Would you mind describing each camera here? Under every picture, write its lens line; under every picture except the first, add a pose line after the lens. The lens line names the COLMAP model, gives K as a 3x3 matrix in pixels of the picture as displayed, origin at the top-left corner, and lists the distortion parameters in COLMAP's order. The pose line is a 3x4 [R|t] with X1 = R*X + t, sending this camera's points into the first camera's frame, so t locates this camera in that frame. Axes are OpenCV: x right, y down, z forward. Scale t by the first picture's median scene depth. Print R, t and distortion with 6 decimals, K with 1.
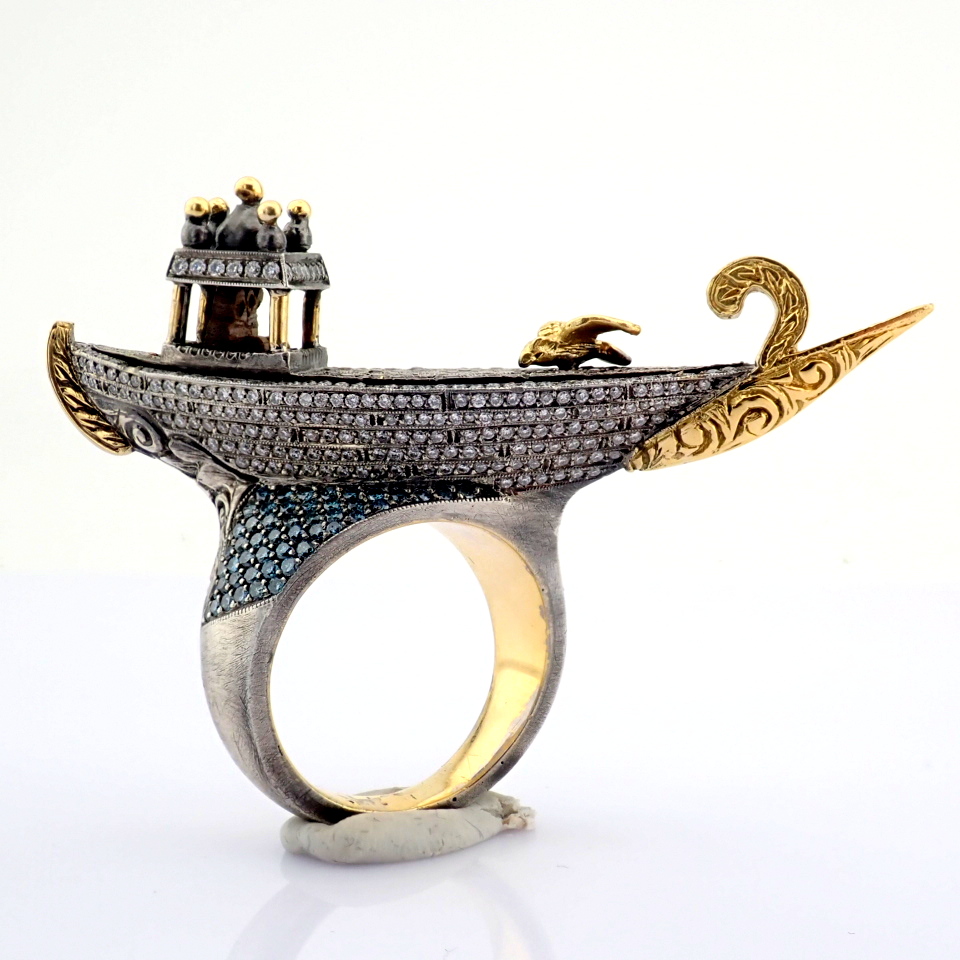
lens RADIAL K [[1613.3, 0, 480.0], [0, 1613.3, 480.0], [0, 0, 1]] dist [-0.002992, 0.008439]
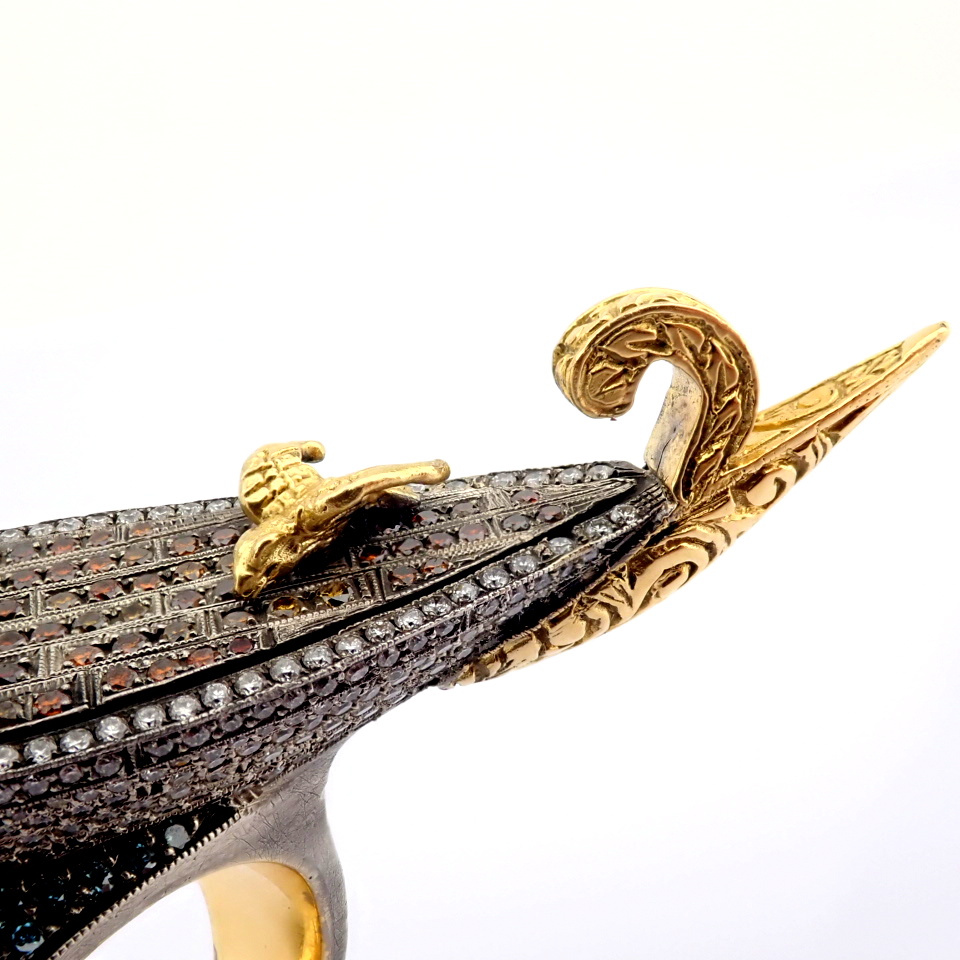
lens RADIAL K [[1613.3, 0, 480.0], [0, 1613.3, 480.0], [0, 0, 1]] dist [-0.002992, 0.008439]
pose [[0.908606, -0.256518, 0.329596, -0.060678], [0.126108, 0.920827, 0.369018, -0.274454], [-0.398161, -0.293727, 0.869018, 0.543361]]
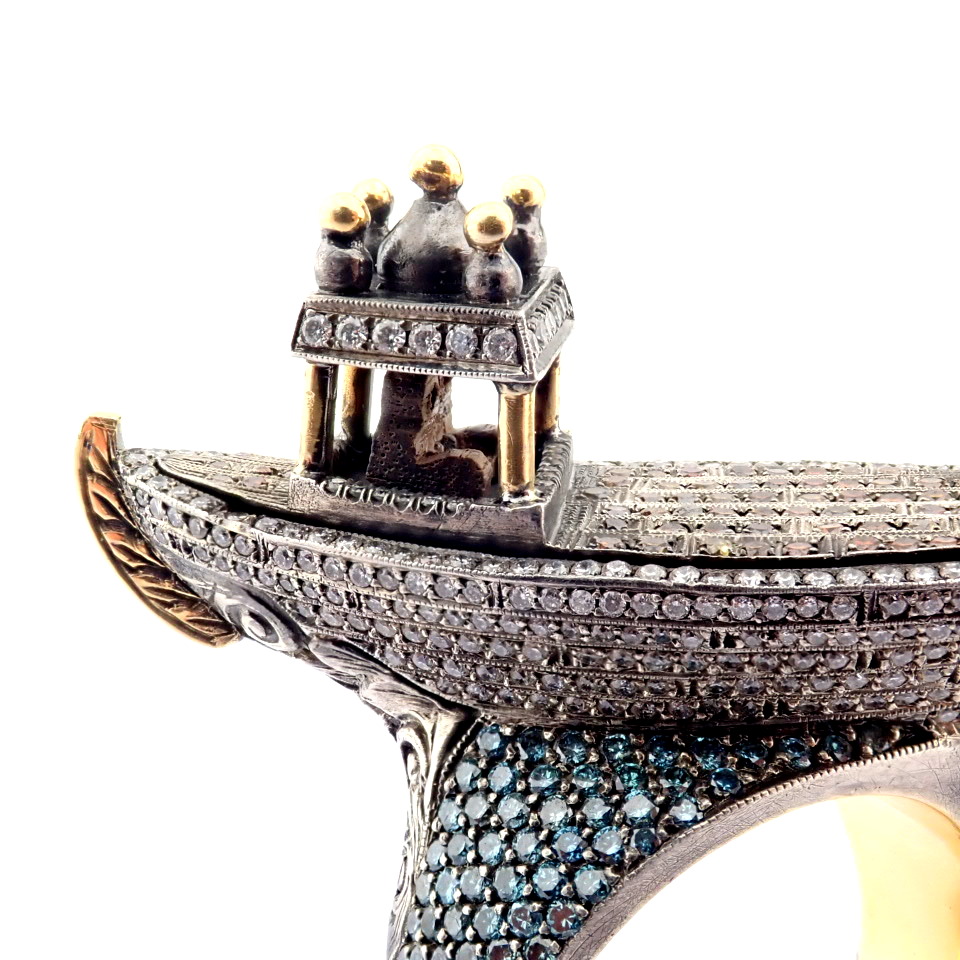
lens RADIAL K [[1613.3, 0, 480.0], [0, 1613.3, 480.0], [0, 0, 1]] dist [-0.002992, 0.008439]
pose [[0.998999, -0.036297, -0.026145, -0.121609], [0.039688, 0.988826, 0.143691, -0.158403], [0.020638, -0.144585, 0.989277, 0.479304]]
